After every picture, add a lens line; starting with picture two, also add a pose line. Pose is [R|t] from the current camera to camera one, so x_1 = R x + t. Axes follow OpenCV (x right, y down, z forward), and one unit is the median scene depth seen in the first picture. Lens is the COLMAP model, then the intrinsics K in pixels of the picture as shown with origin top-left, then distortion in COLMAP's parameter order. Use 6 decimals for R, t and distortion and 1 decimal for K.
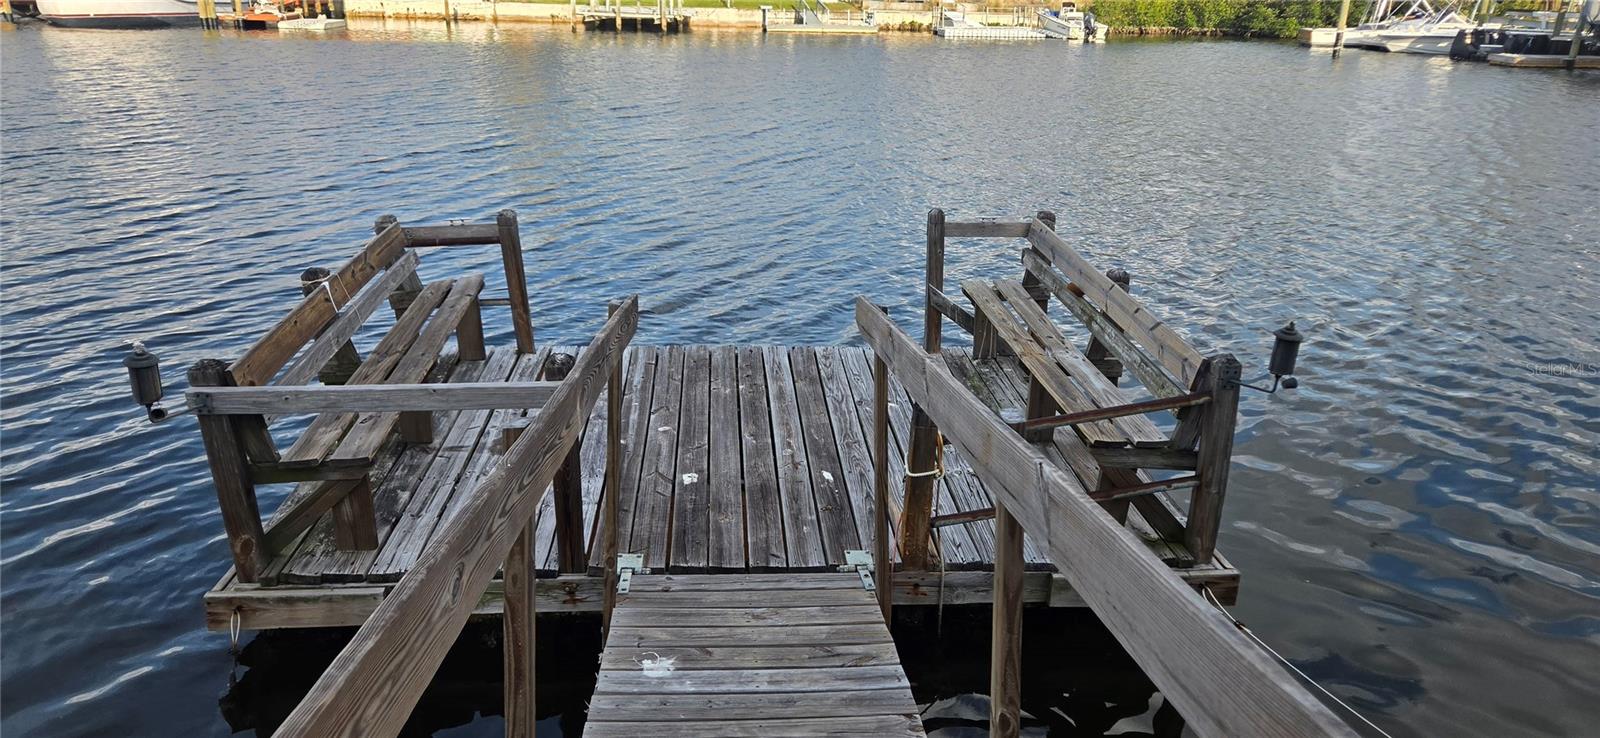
lens RADIAL K [[1068.6, 0, 802.9], [0, 1068.6, 368.4], [0, 0, 1]] dist [0.073979, -0.055363]
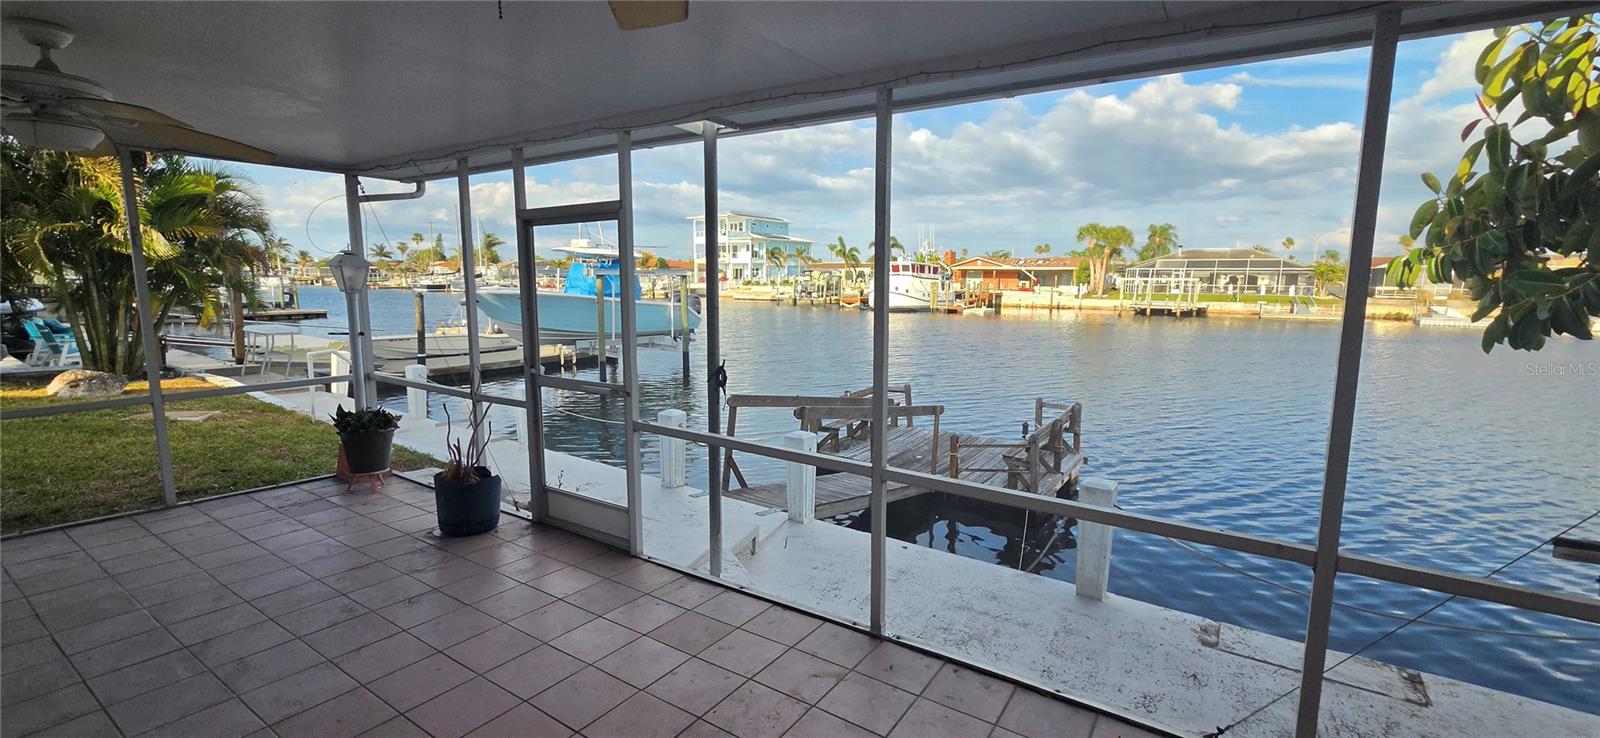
lens RADIAL K [[655.5, 0, 797.4], [0, 655.5, 363.8], [0, 0, 1]] dist [-0.002208, 0.001430]
pose [[0.754097, 0.070615, -0.652956, 0.094529], [-0.210403, 0.967778, -0.138332, 0.017918], [0.622148, 0.241700, 0.744656, -0.091913]]
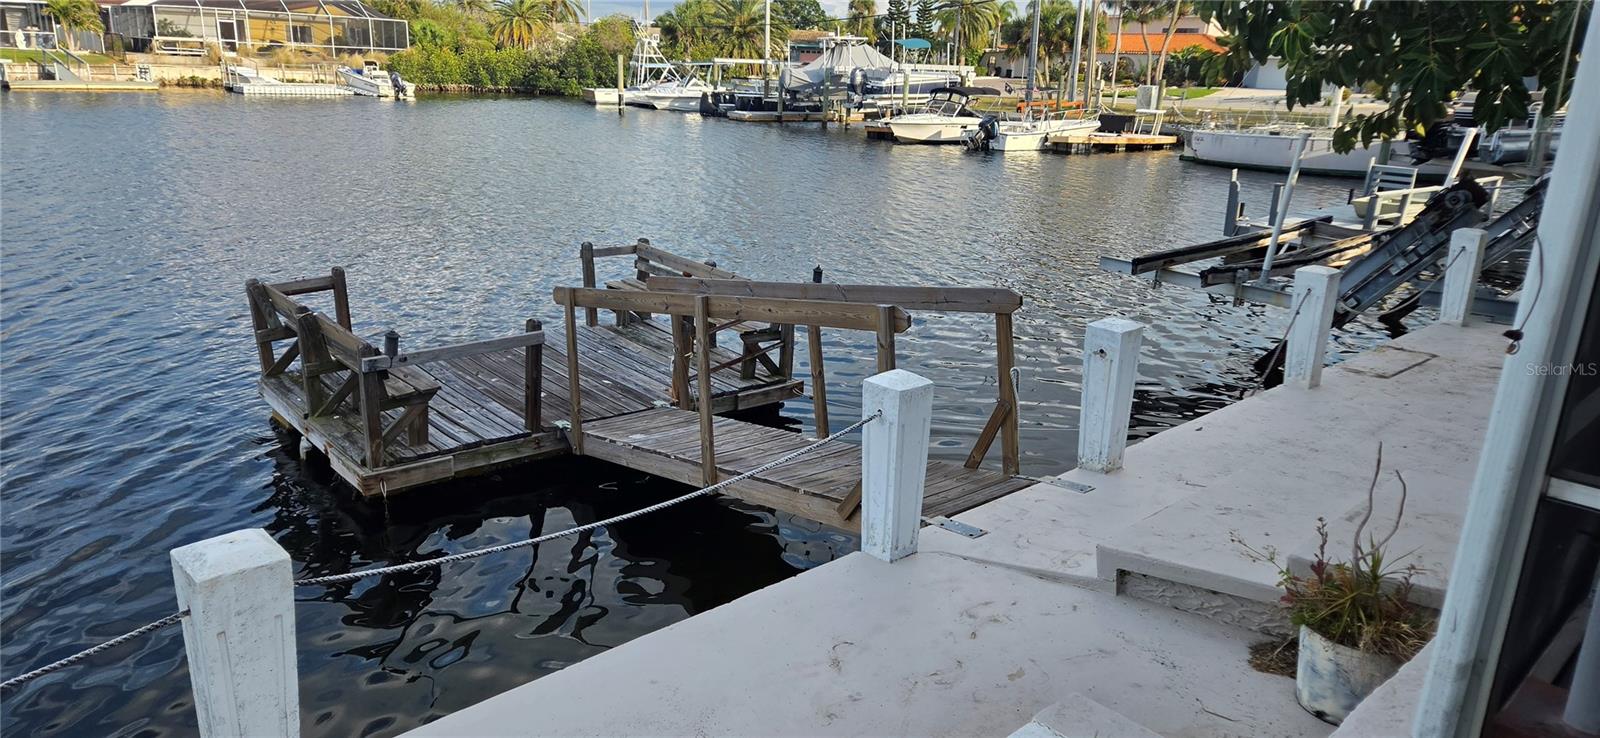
lens RADIAL K [[1068.6, 0, 811.8], [0, 1068.6, 375.3], [0, 0, 1]] dist [0.073979, -0.055363]
pose [[0.799710, -0.163560, 0.577678, -0.074456], [0.183530, 0.982717, 0.024169, 0.010490], [-0.571647, 0.086693, 0.815907, -0.072208]]
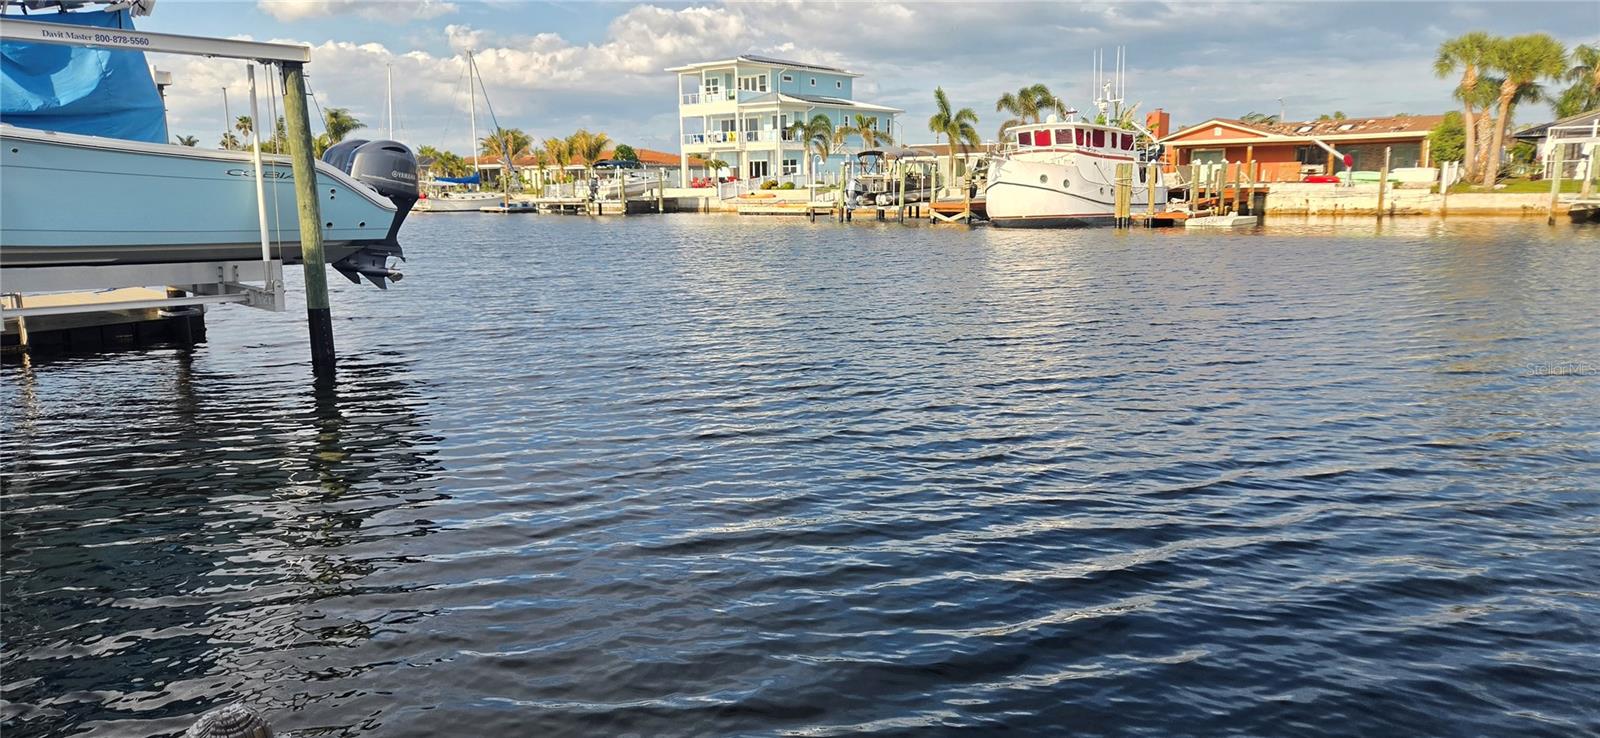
lens RADIAL K [[1068.6, 0, 792.5], [0, 1068.6, 358.4], [0, 0, 1]] dist [0.073979, -0.055363]
pose [[0.688765, 0.084169, -0.720082, -0.013748], [-0.216969, 0.971646, -0.093959, -0.026263], [0.691756, 0.220951, 0.687498, 0.105074]]
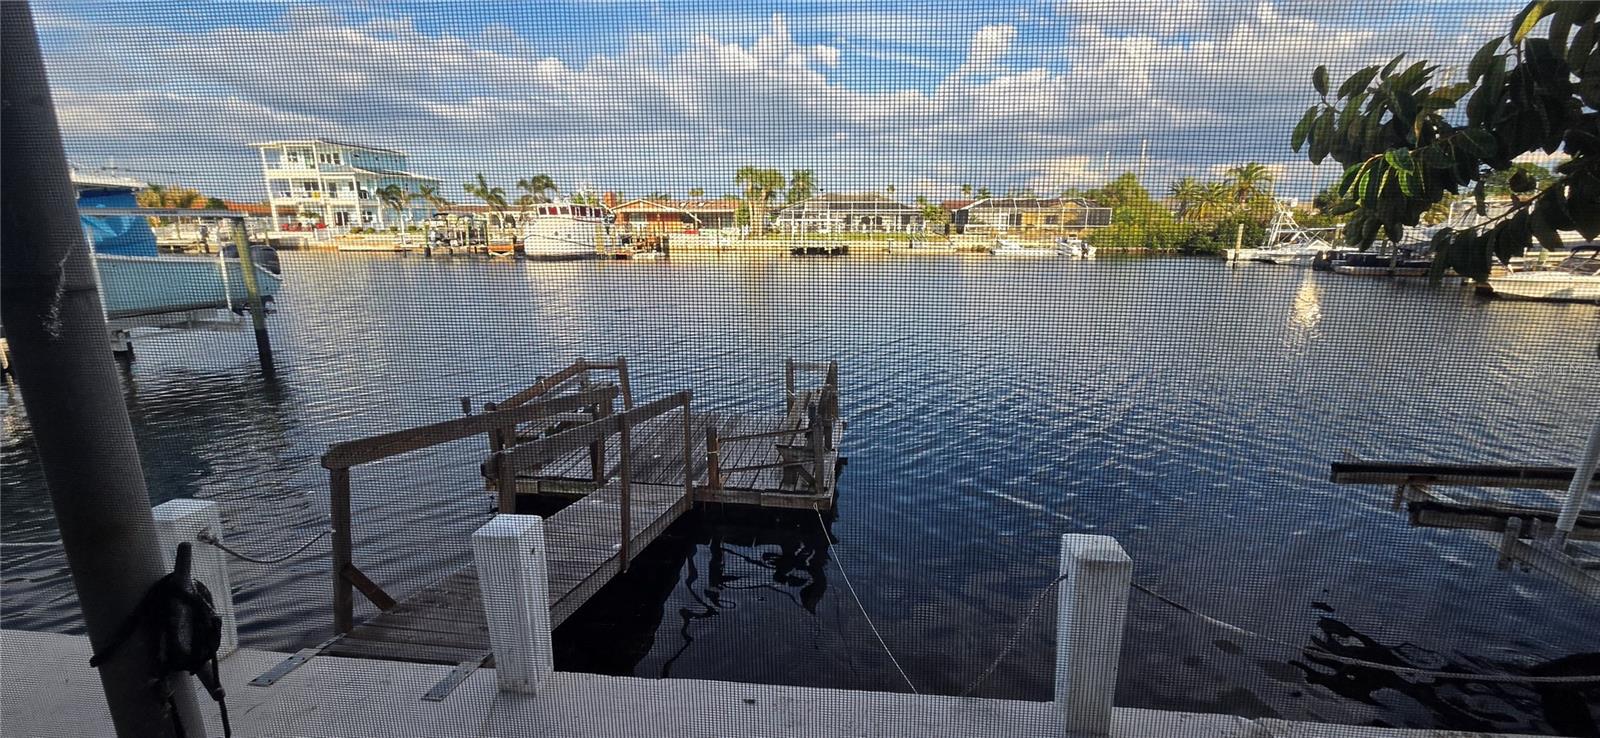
lens RADIAL K [[655.5, 0, 798.2], [0, 655.5, 368.5], [0, 0, 1]] dist [-0.002208, 0.001430]
pose [[0.977687, 0.022469, -0.208863, 0.054557], [-0.047560, 0.992121, -0.115902, 0.005444], [0.204613, 0.123250, 0.971053, -0.052071]]
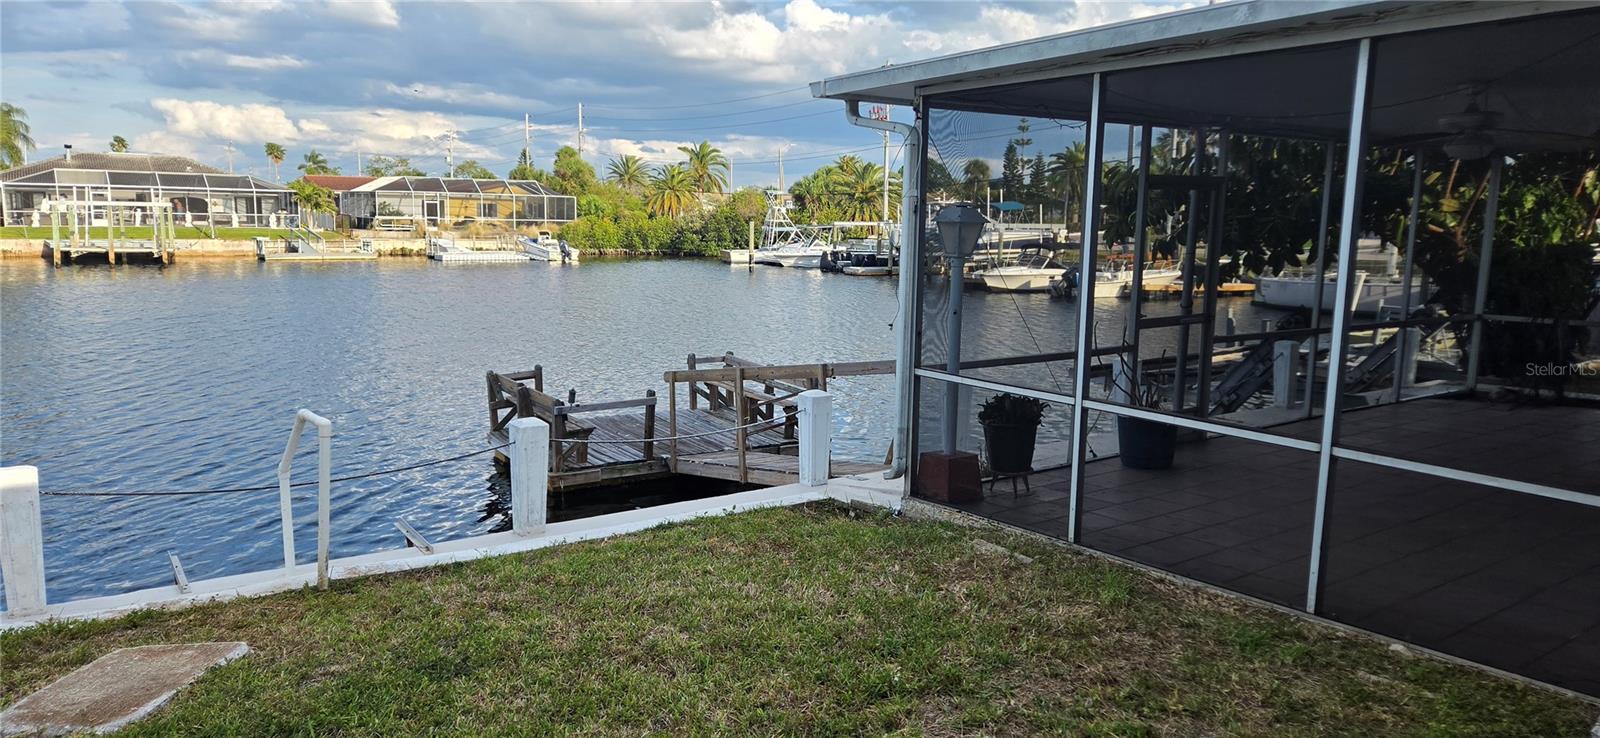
lens RADIAL K [[1068.6, 0, 789.3], [0, 1068.6, 368.8], [0, 0, 1]] dist [0.073979, -0.055363]
pose [[0.878352, -0.077889, 0.471625, -0.107248], [0.164383, 0.975679, -0.145013, 0.036527], [-0.448860, 0.204900, 0.869794, -0.162876]]
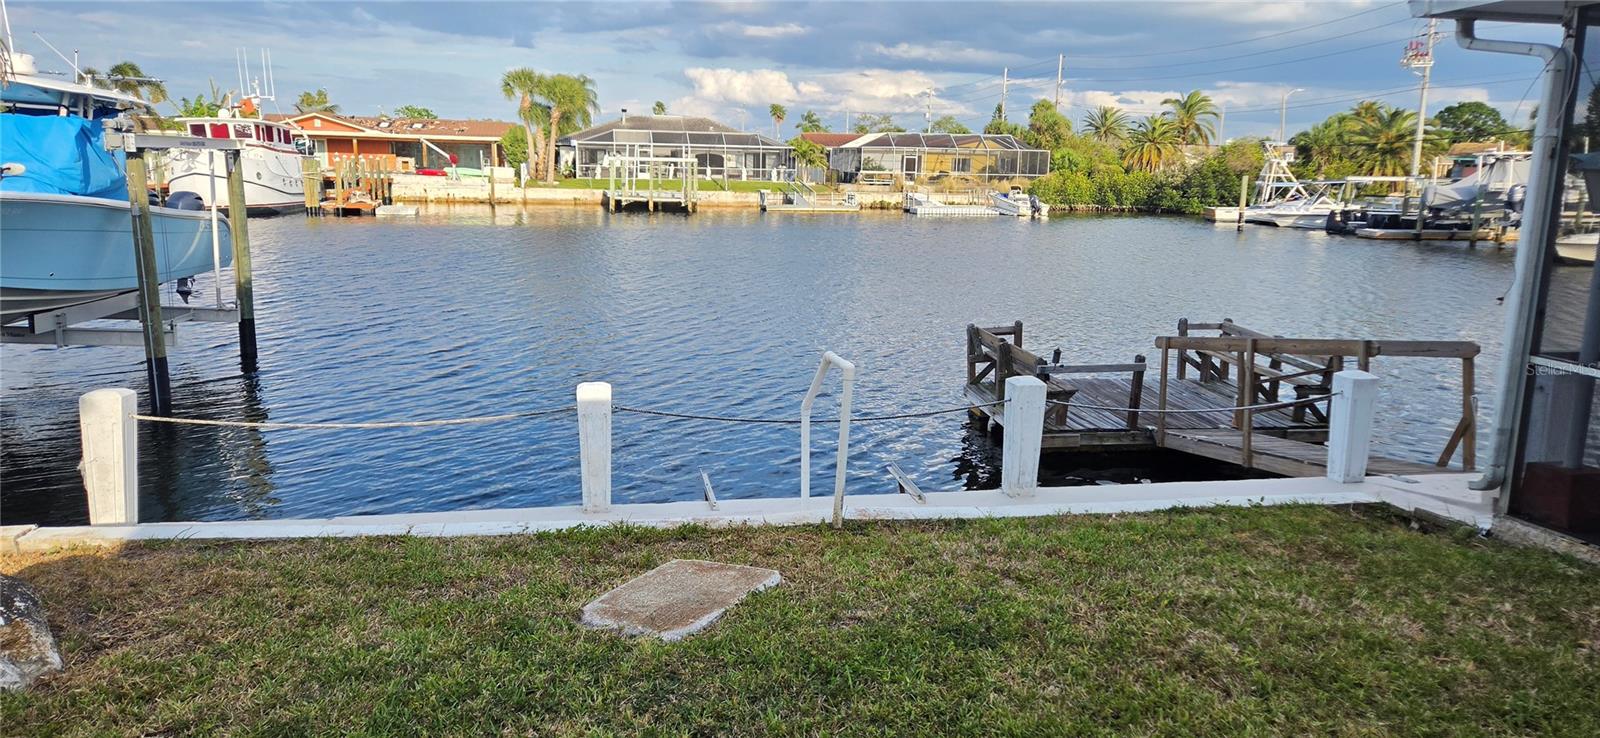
lens RADIAL K [[1068.6, 0, 803.3], [0, 1068.6, 363.2], [0, 0, 1]] dist [0.073979, -0.055363]
pose [[0.996204, -0.018896, 0.084971, -0.111418], [0.031564, 0.988135, -0.150310, 0.034394], [-0.081122, 0.152421, 0.984981, -0.154456]]
